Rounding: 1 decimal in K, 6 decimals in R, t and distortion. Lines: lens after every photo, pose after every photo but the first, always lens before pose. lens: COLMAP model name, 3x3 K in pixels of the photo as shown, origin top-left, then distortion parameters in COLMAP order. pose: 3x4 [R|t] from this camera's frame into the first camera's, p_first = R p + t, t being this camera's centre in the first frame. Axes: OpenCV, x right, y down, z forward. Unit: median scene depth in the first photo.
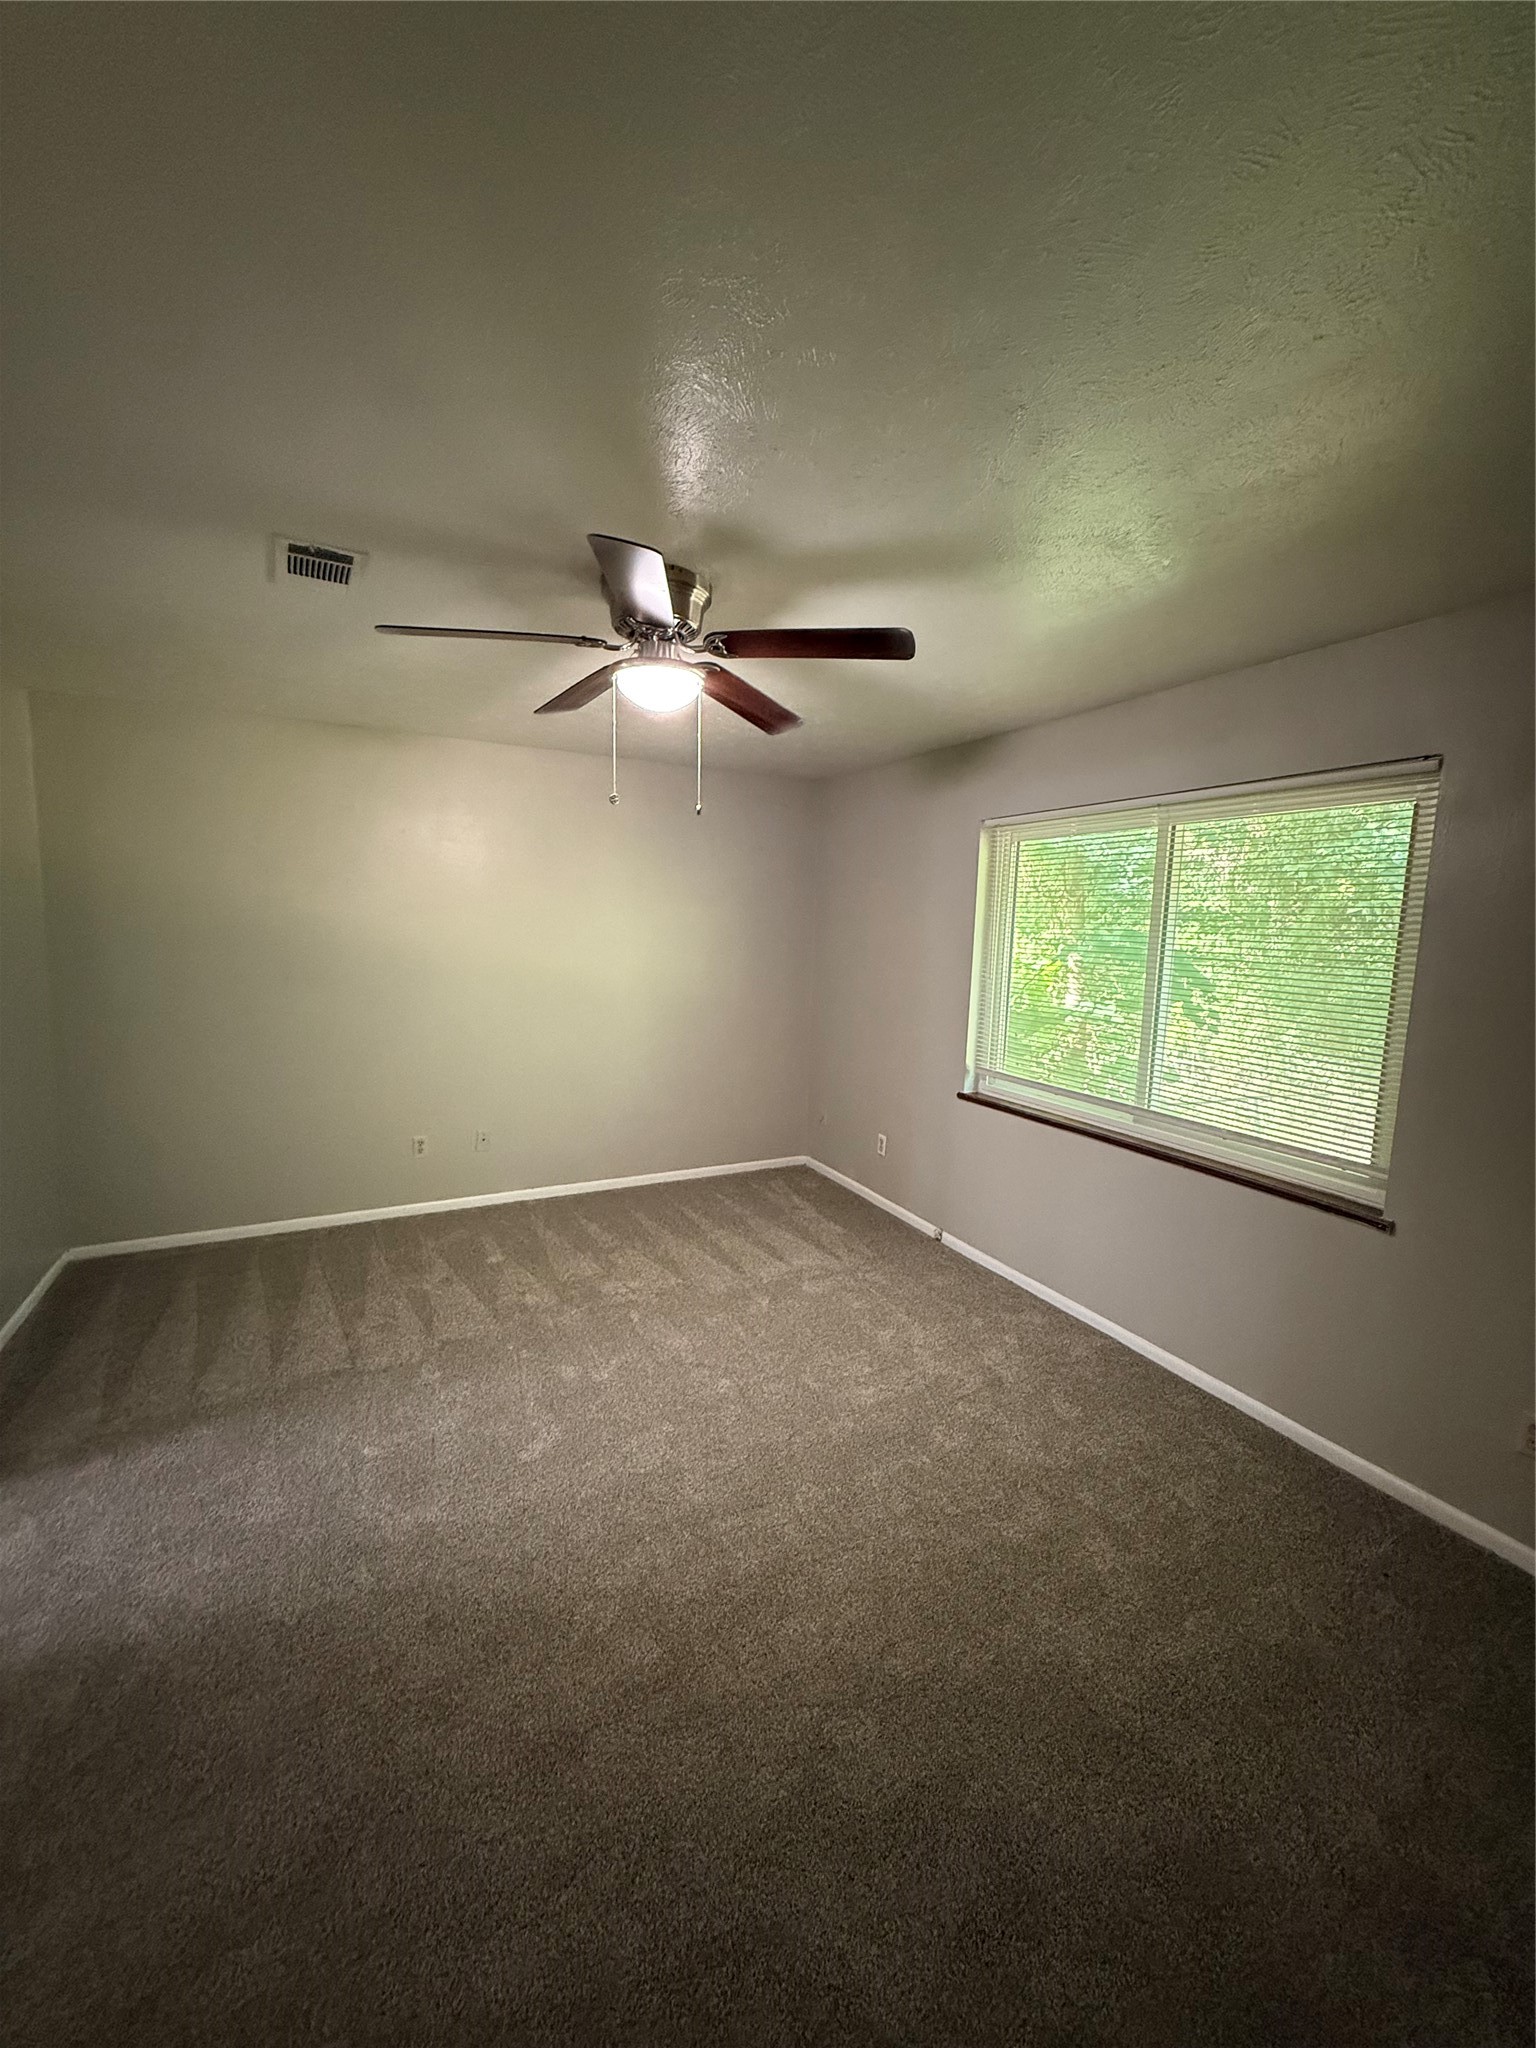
lens RADIAL K [[822.5, 0, 768.0], [0, 822.5, 1024.0], [0, 0, 1]] dist [-0.002738, -0.000132]
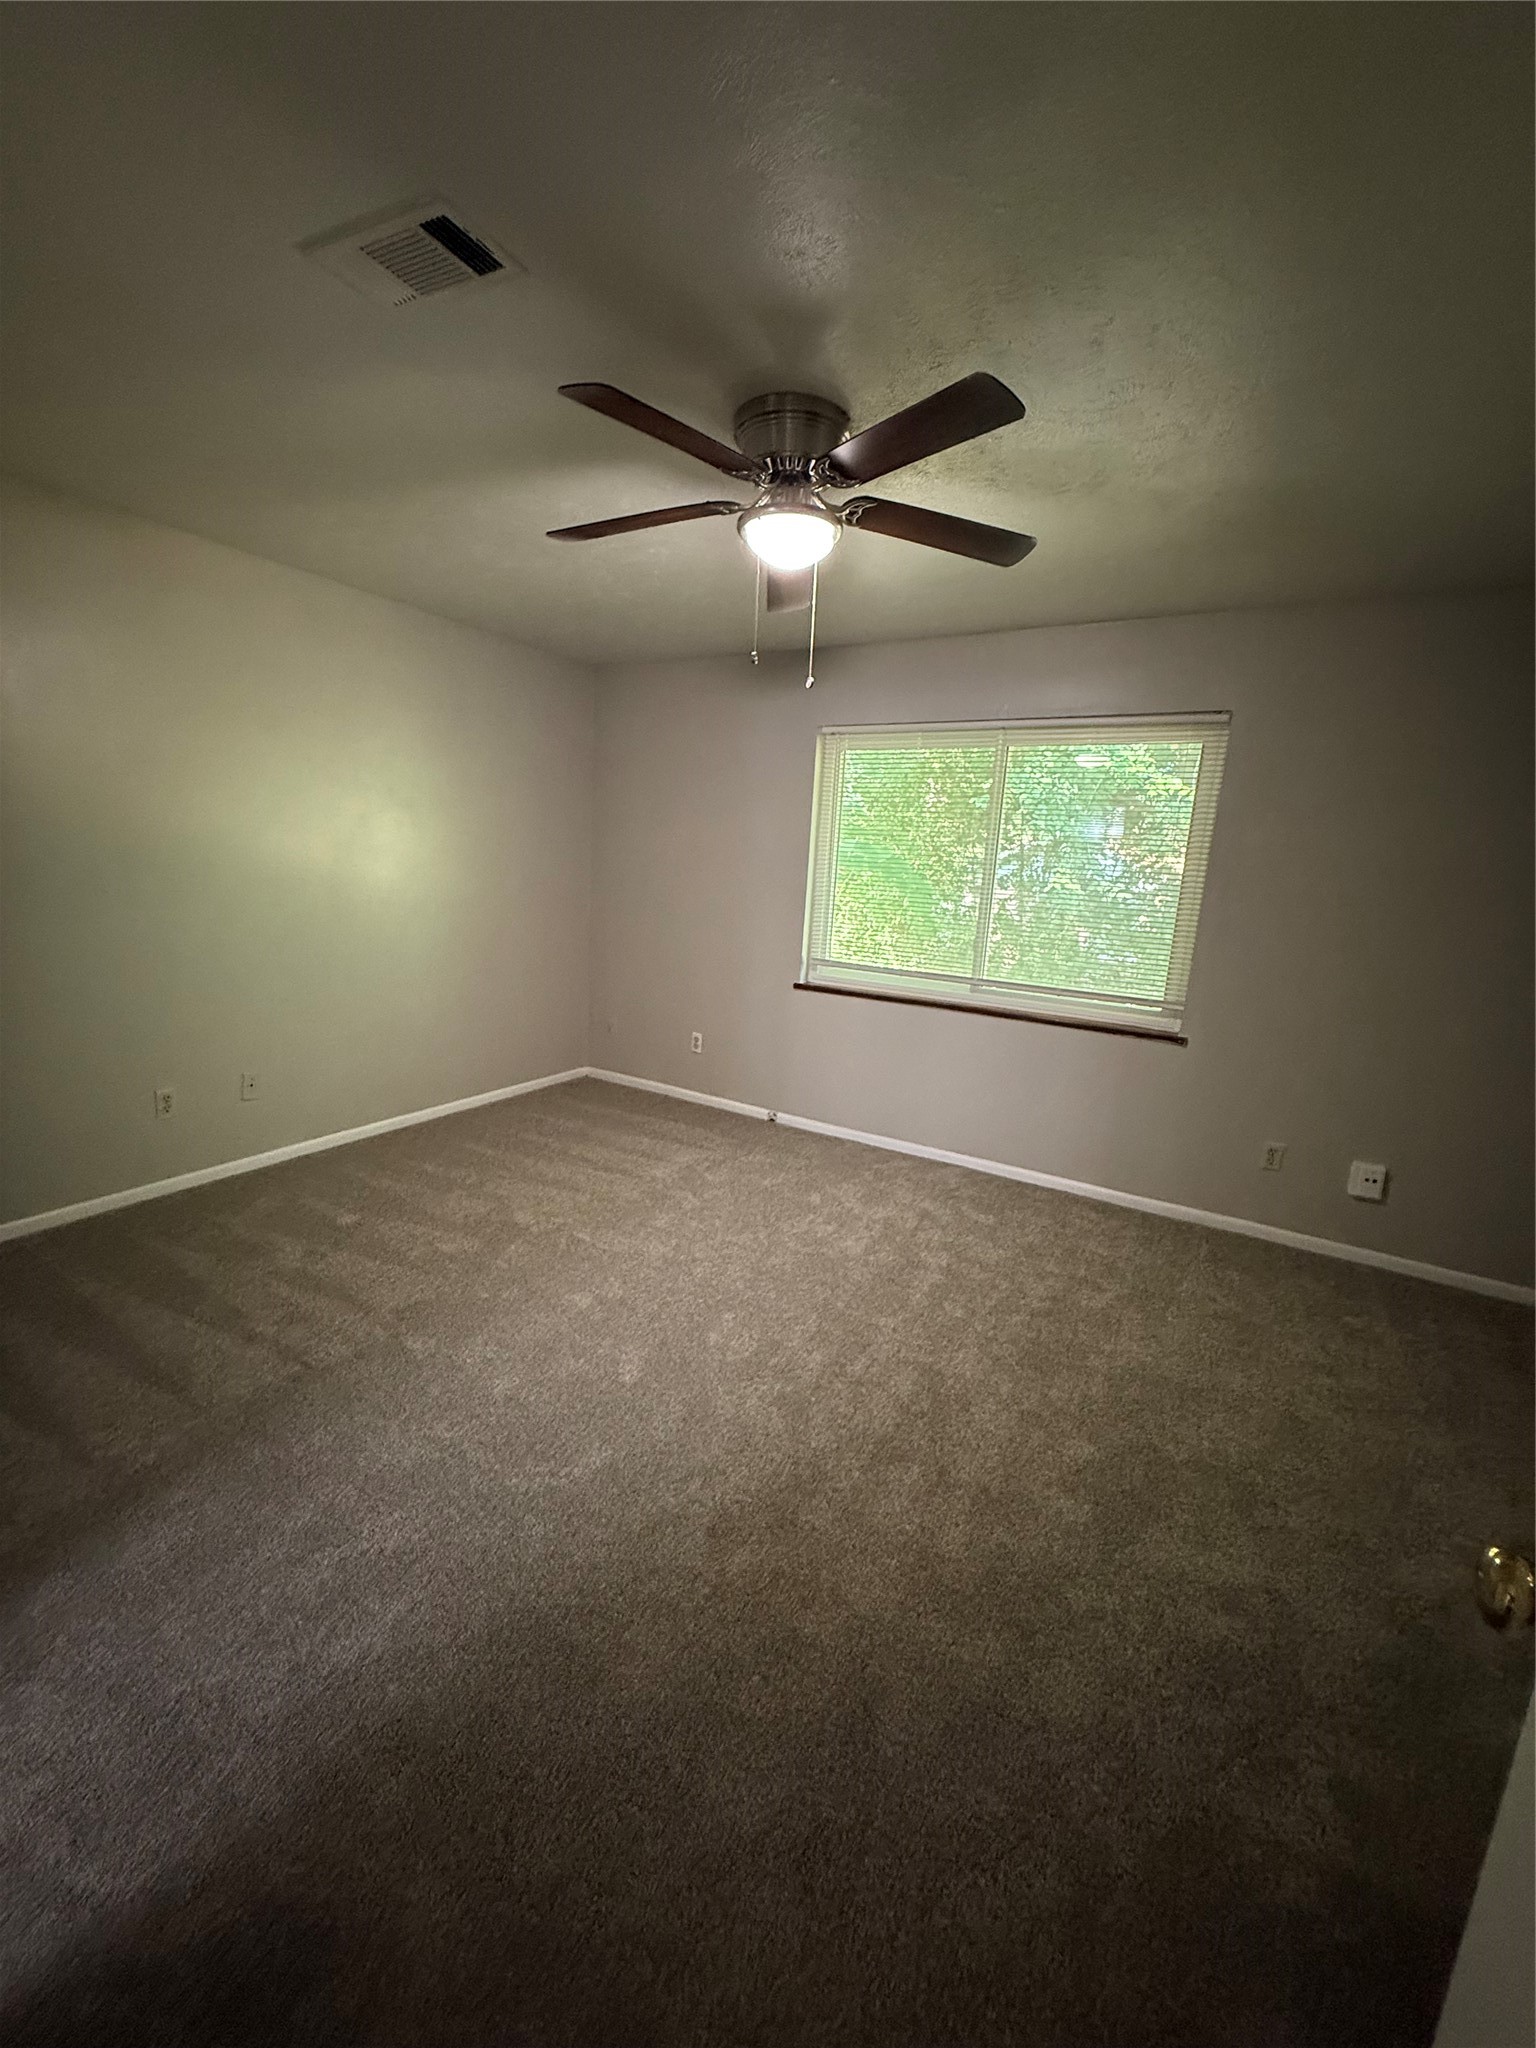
lens RADIAL K [[822.5, 0, 768.0], [0, 822.5, 1024.0], [0, 0, 1]] dist [-0.002738, -0.000132]
pose [[0.842833, -0.085996, 0.531260, -0.423289], [0.035564, 0.993893, 0.104463, 0.024720], [-0.536999, -0.069151, 0.840744, 0.111485]]
